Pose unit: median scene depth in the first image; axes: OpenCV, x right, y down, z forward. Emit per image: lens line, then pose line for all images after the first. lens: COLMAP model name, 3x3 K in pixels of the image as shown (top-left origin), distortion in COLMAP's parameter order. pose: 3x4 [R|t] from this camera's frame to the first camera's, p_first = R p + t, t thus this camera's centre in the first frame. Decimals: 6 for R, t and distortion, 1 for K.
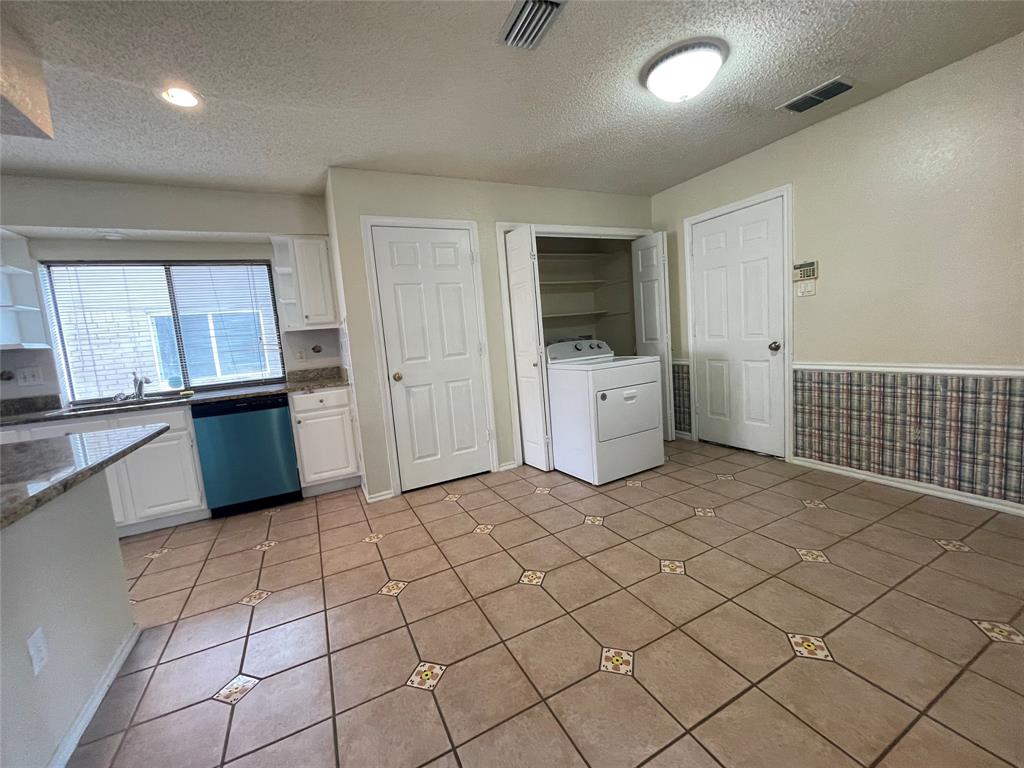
lens RADIAL K [[413.0, 0, 510.1], [0, 413.0, 379.2], [0, 0, 1]] dist [-0.002116, 0.000080]
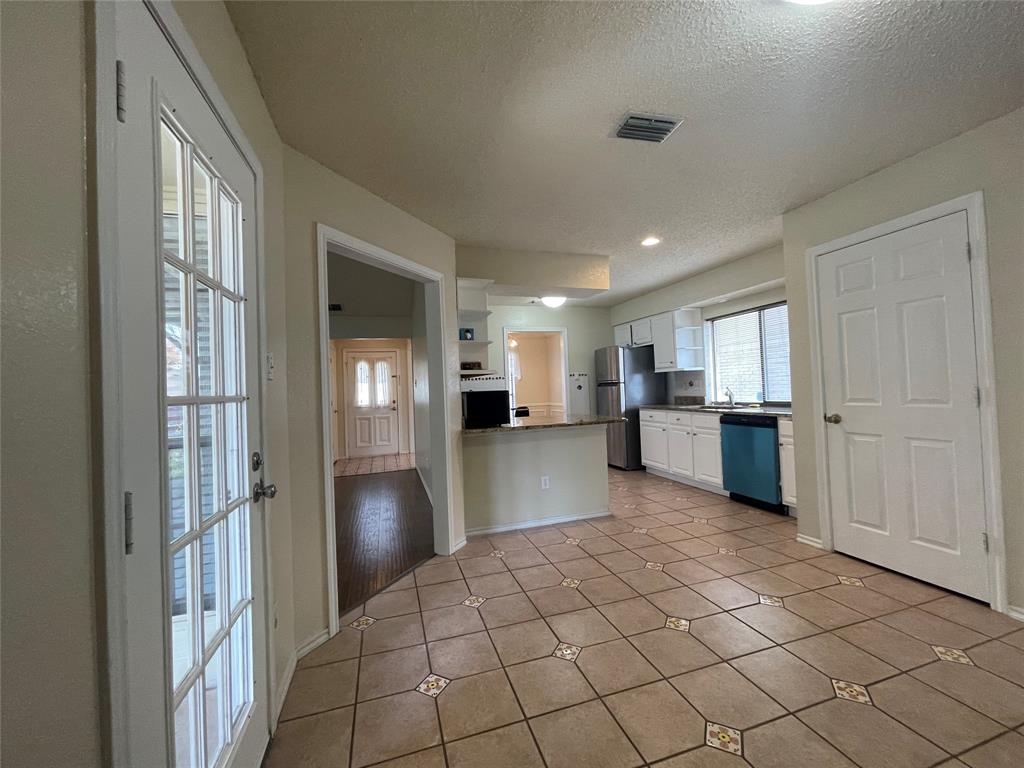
lens RADIAL K [[413.0, 0, 510.1], [0, 413.0, 379.2], [0, 0, 1]] dist [-0.002116, 0.000080]
pose [[-0.161537, 0.067370, -0.984564, 0.688775], [-0.053529, 0.995600, 0.076908, -0.117936], [0.985414, 0.065126, -0.157220, 0.444938]]
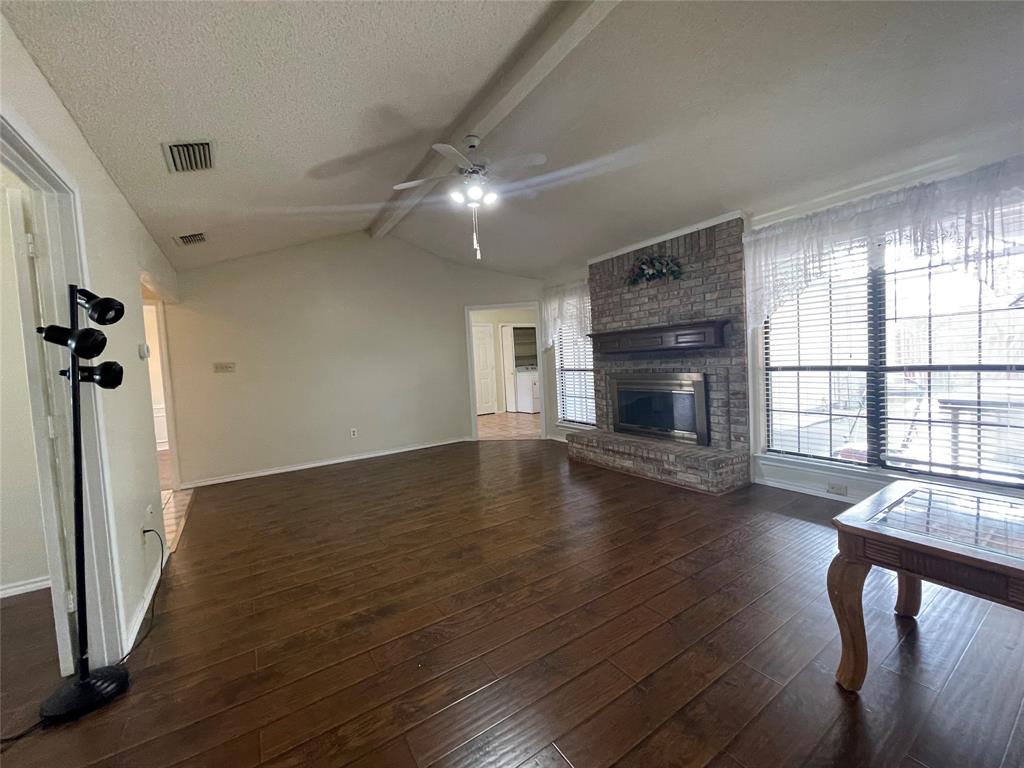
lens RADIAL K [[413.0, 0, 510.1], [0, 413.0, 379.2], [0, 0, 1]] dist [-0.002116, 0.000080]
pose [[0.993190, 0.020630, 0.114662, -0.291436], [-0.012863, 0.997598, -0.068065, 0.206402], [-0.115790, 0.066126, 0.991070, -1.896864]]
